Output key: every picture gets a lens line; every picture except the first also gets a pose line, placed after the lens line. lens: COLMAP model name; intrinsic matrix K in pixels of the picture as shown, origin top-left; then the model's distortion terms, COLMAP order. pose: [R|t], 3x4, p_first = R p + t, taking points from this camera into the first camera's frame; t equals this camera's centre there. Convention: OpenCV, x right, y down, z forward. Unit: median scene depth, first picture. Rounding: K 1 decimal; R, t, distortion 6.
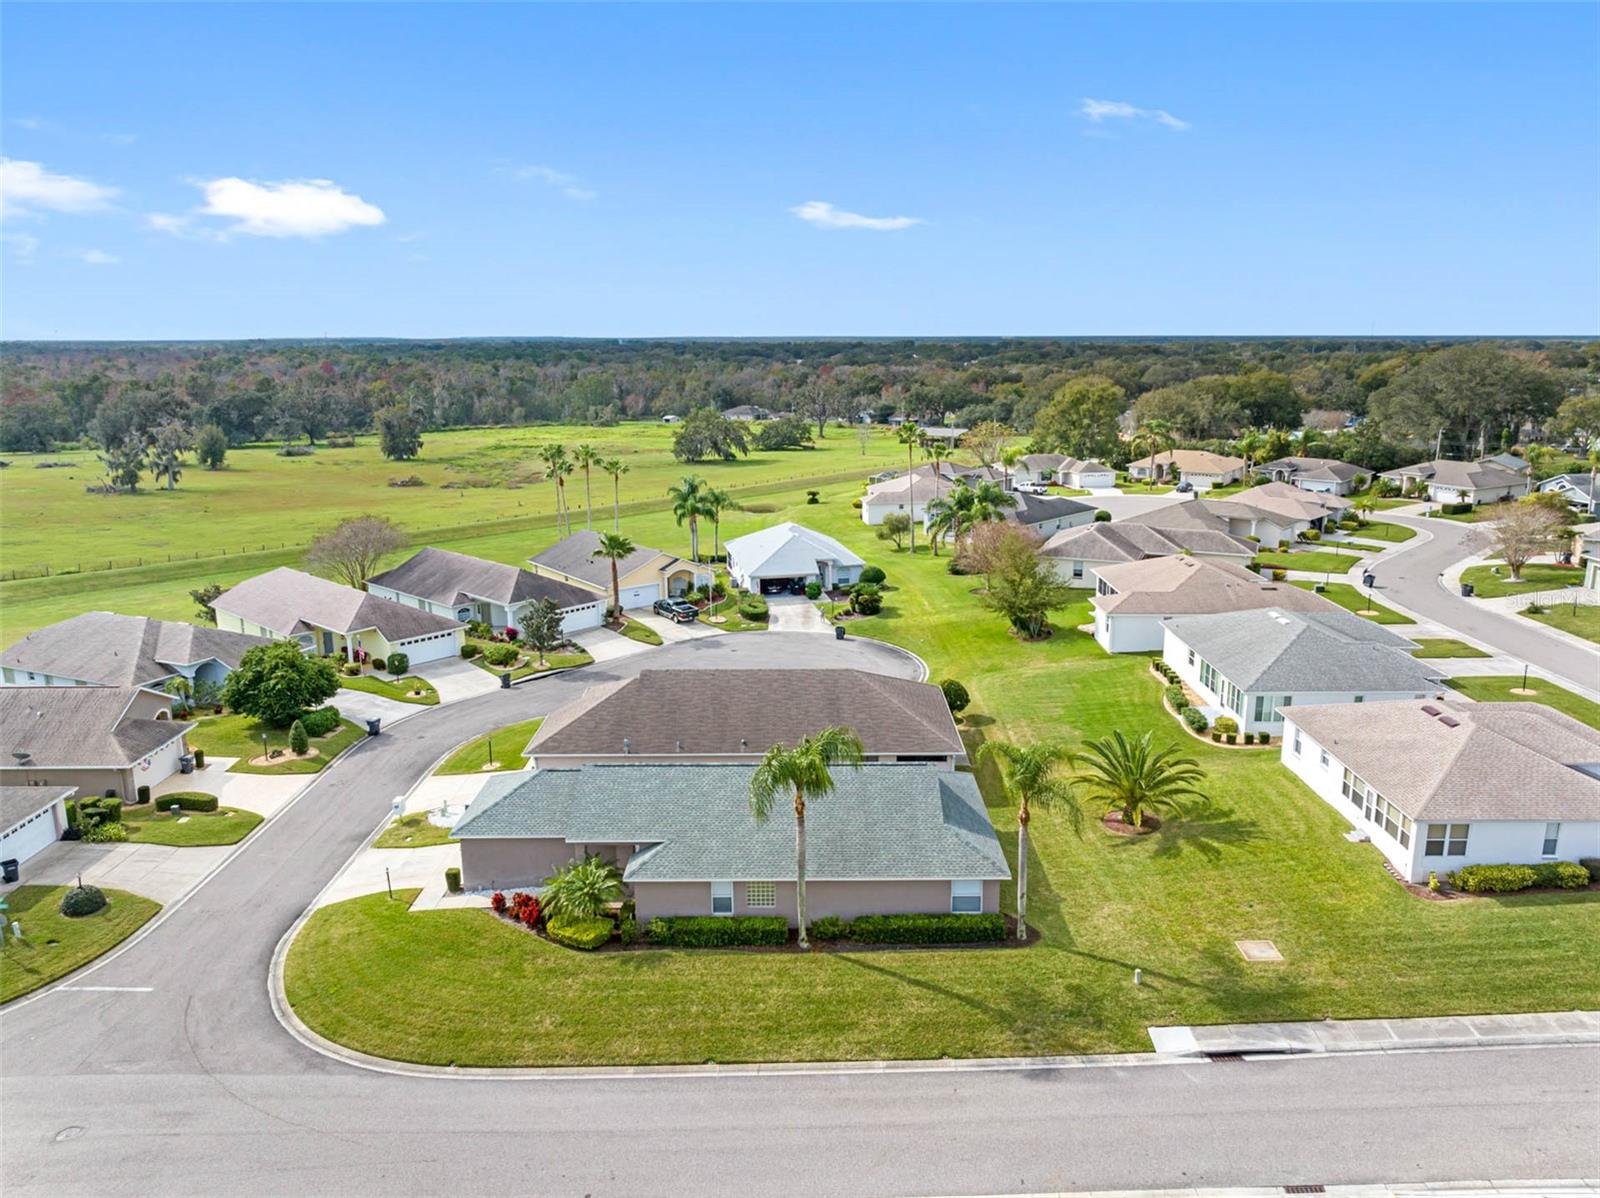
lens RADIAL K [[1133.6, 0, 811.5], [0, 1133.6, 584.9], [0, 0, 1]] dist [-0.000020, -0.010708]
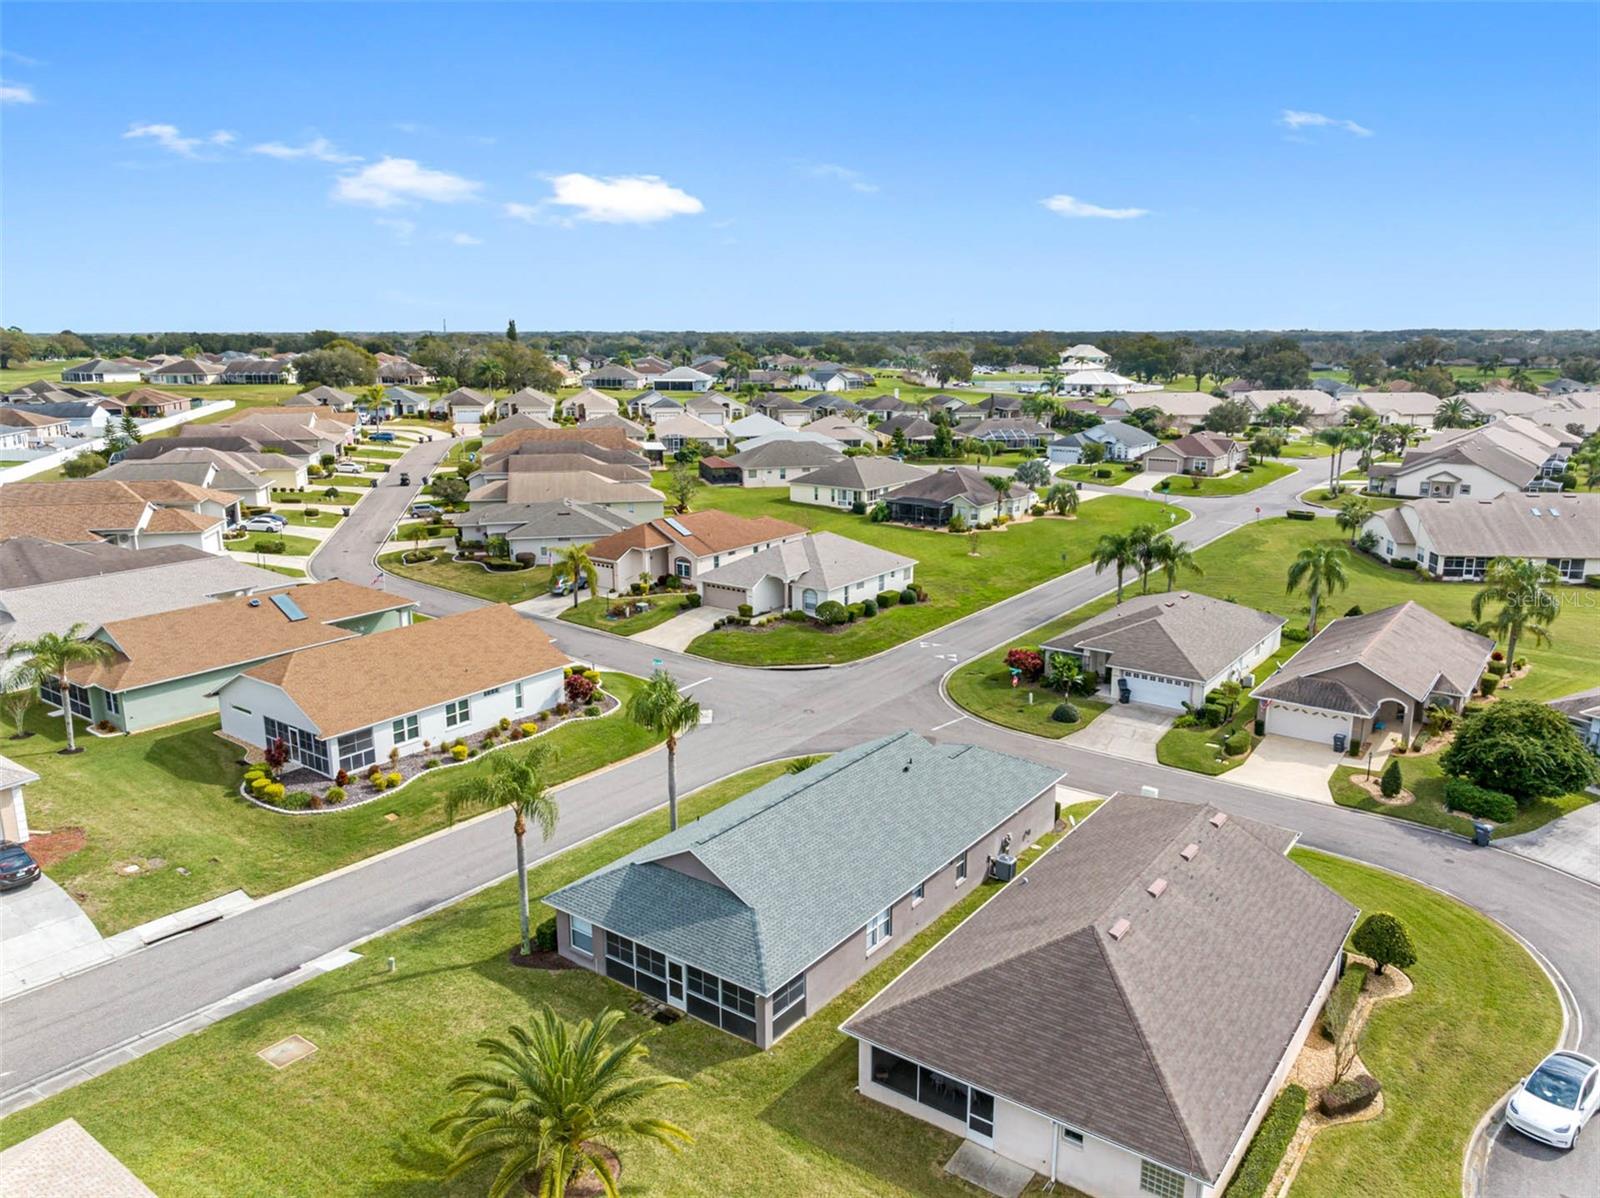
lens RADIAL K [[1143.1, 0, 805.0], [0, 1143.1, 589.2], [0, 0, 1]] dist [0.012942, -0.025623]
pose [[-0.591790, 0.183400, -0.784951, 0.562476], [-0.172387, 0.922452, 0.345492, -0.263361], [0.787443, 0.339774, -0.514283, 1.182874]]
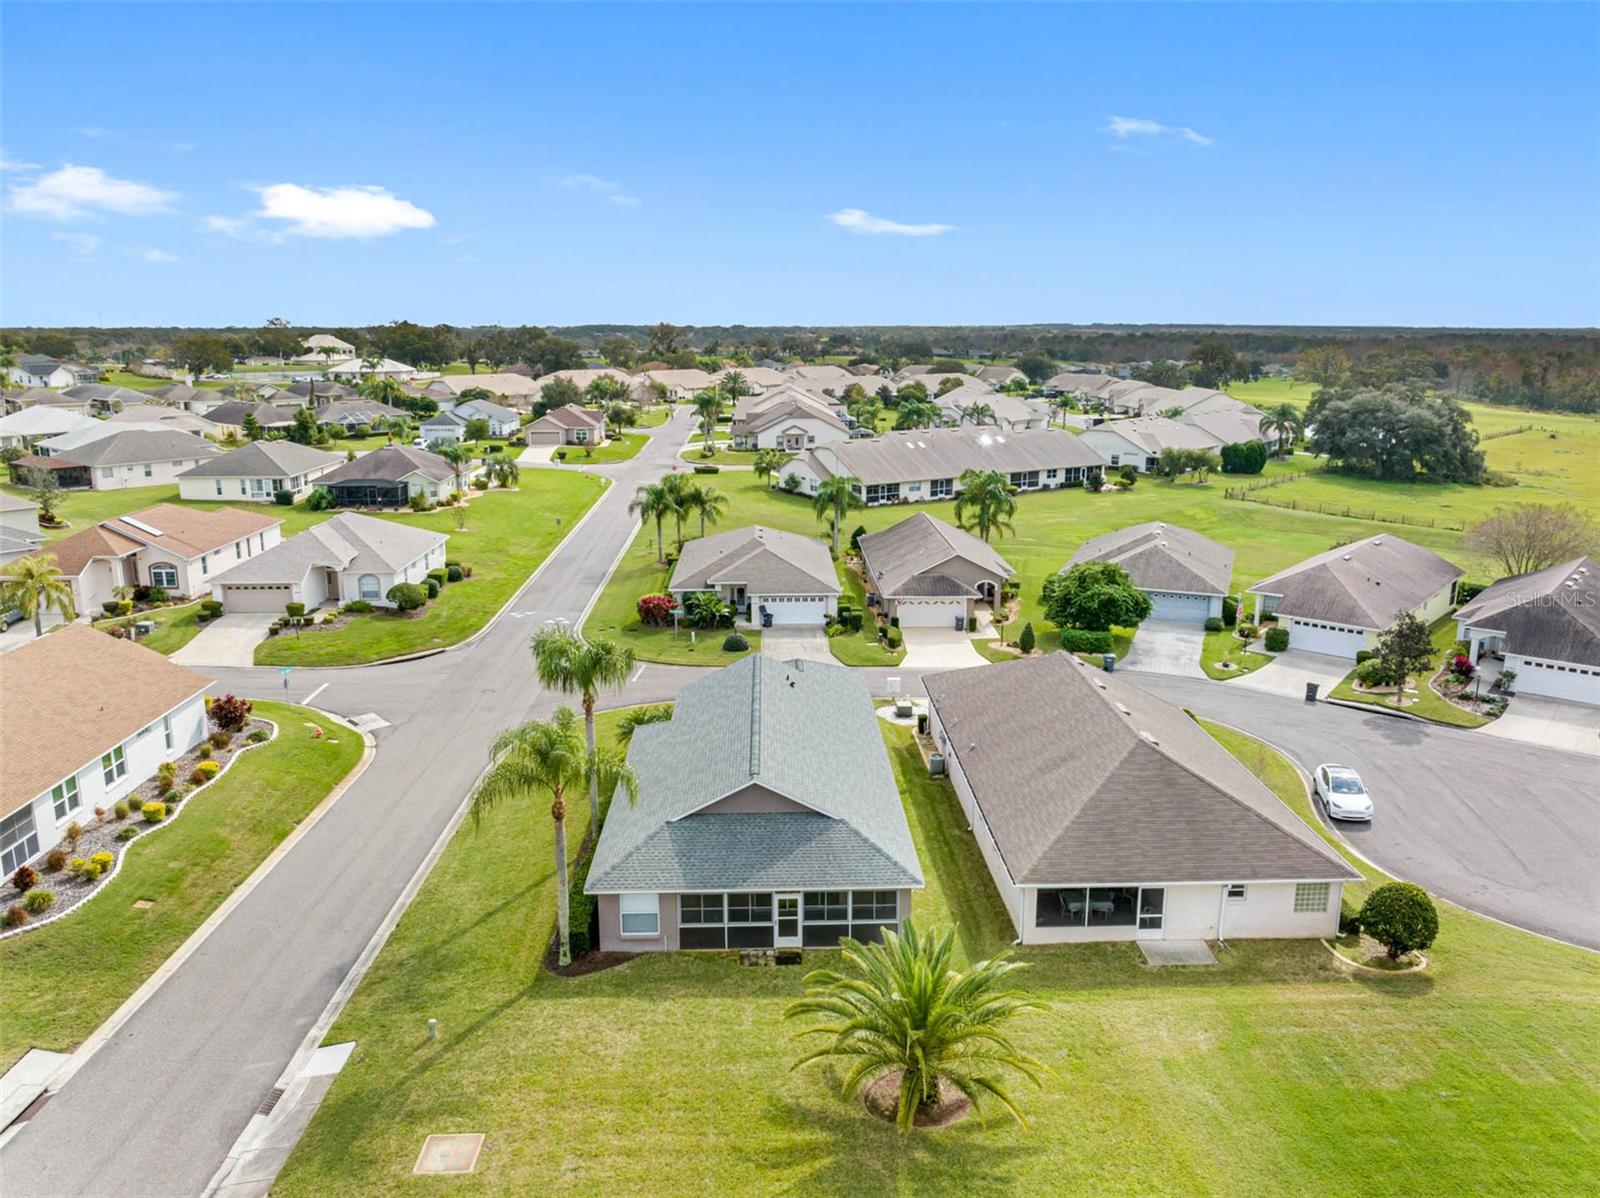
lens RADIAL K [[1160.7, 0, 804.6], [0, 1160.7, 596.3], [0, 0, 1]] dist [0.002238, -0.007529]
pose [[0.033784, 0.230612, -0.972459, 0.693136], [-0.217476, 0.951396, 0.218061, -0.112207], [0.975481, 0.204119, 0.082294, 0.780025]]
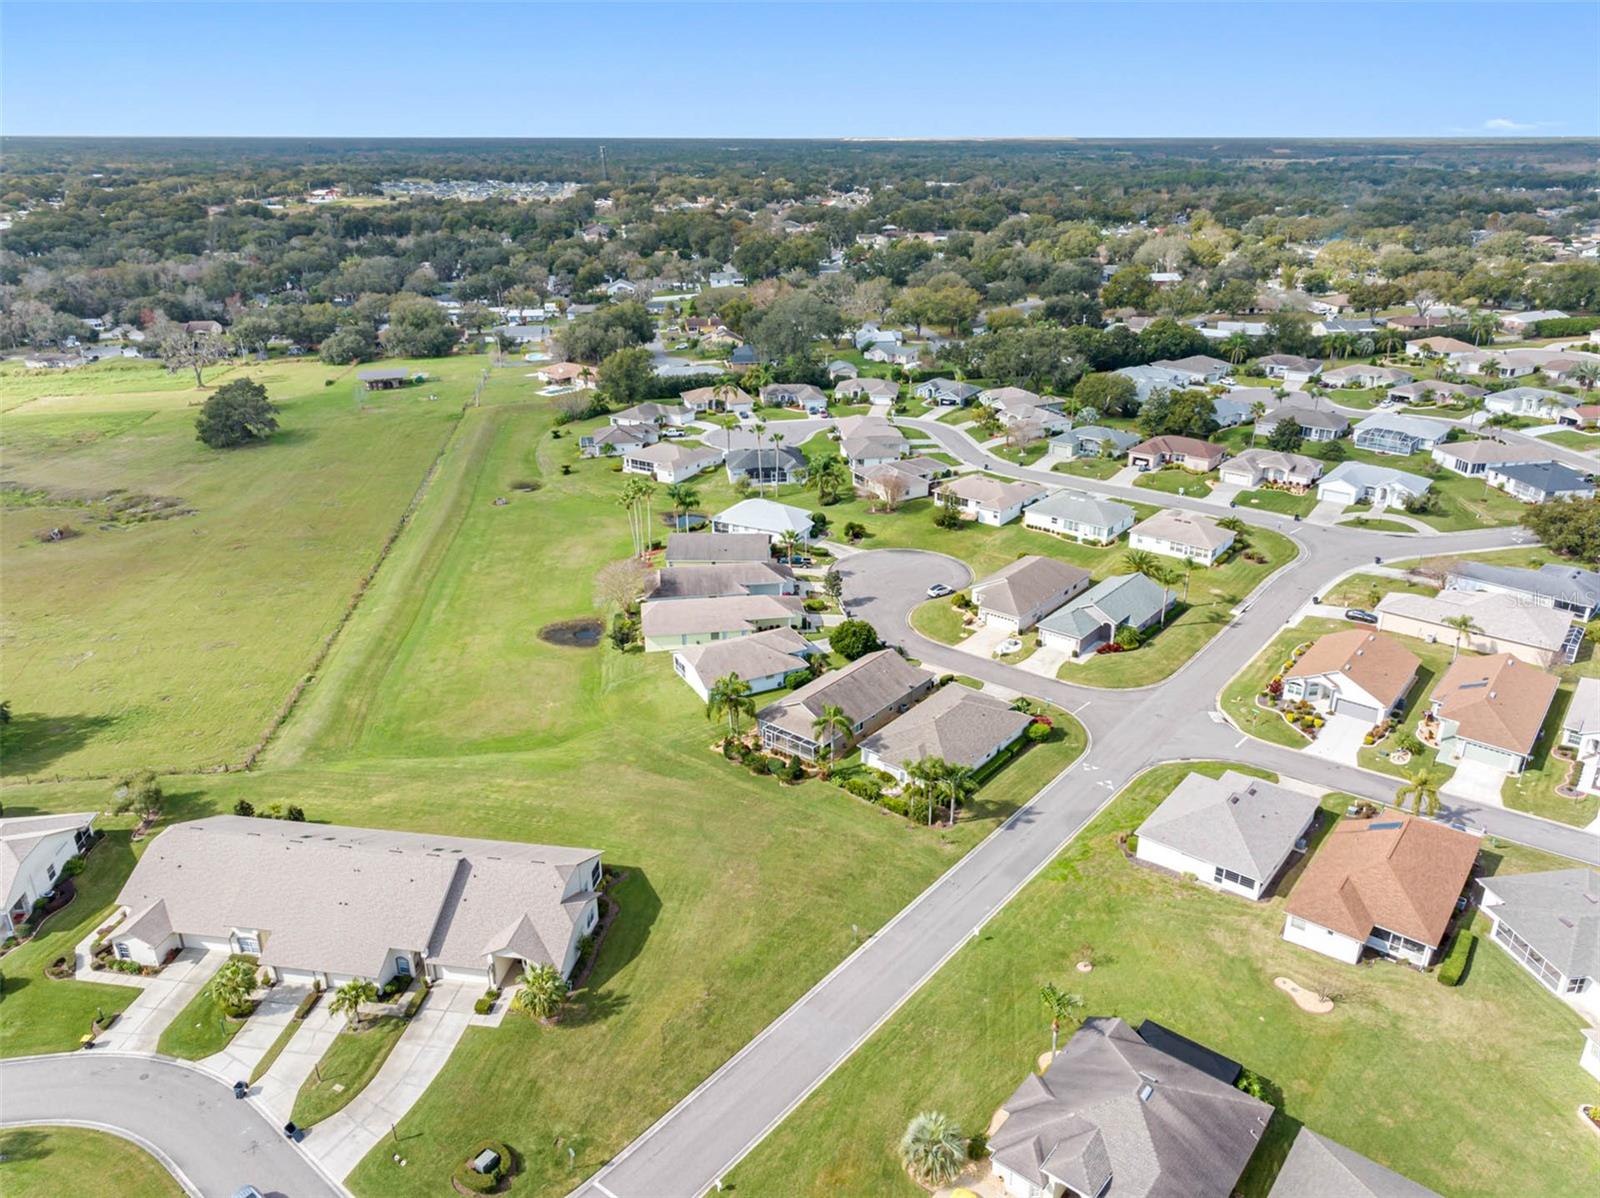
lens RADIAL K [[1131.5, 0, 793.3], [0, 1131.5, 596.8], [0, 0, 1]] dist [0.001180, 0.001671]
pose [[0.635111, -0.292972, 0.714704, -2.423727], [0.167279, 0.955488, 0.243024, -0.620936], [-0.754090, -0.034792, 0.655848, -0.339922]]
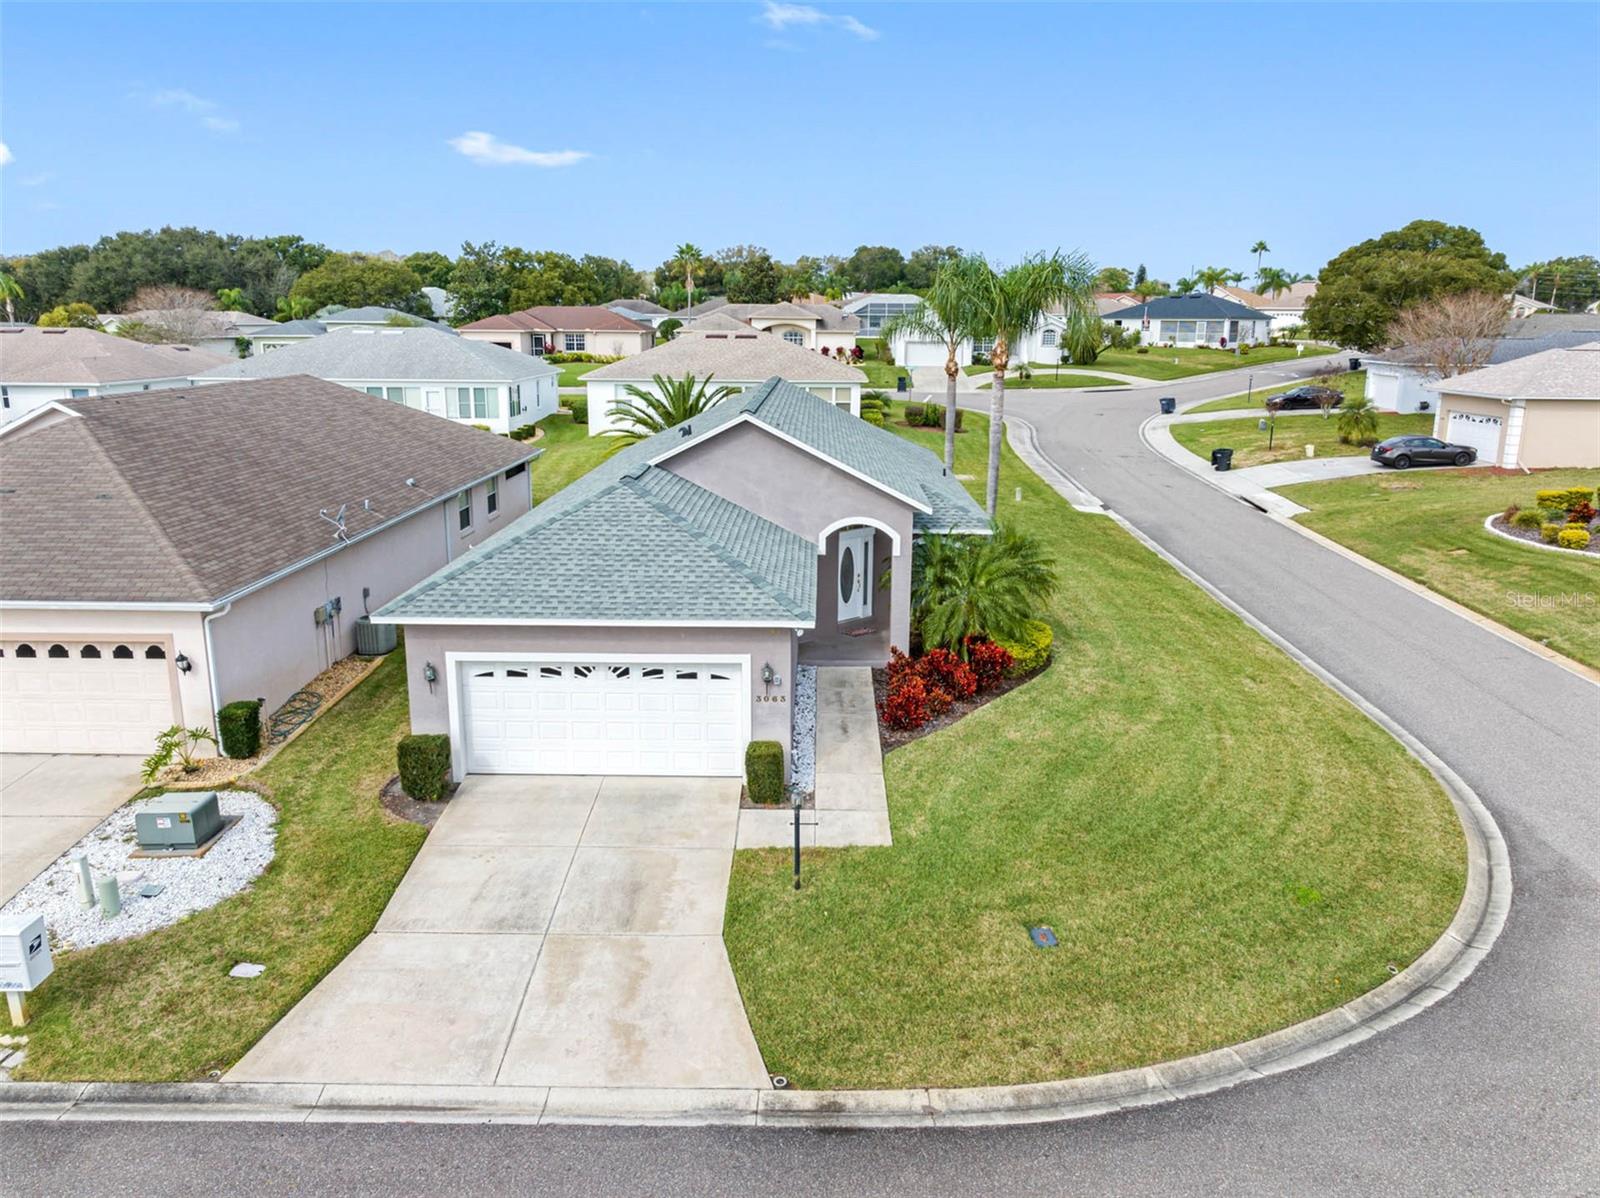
lens RADIAL K [[1168.3, 0, 804.4], [0, 1168.3, 579.1], [0, 0, 1]] dist [-0.001669, -0.006711]
pose [[0.016053, -0.214151, 0.976669, -0.548206], [0.210043, 0.955721, 0.206106, 0.108068], [-0.977560, 0.201834, 0.060323, 0.796426]]
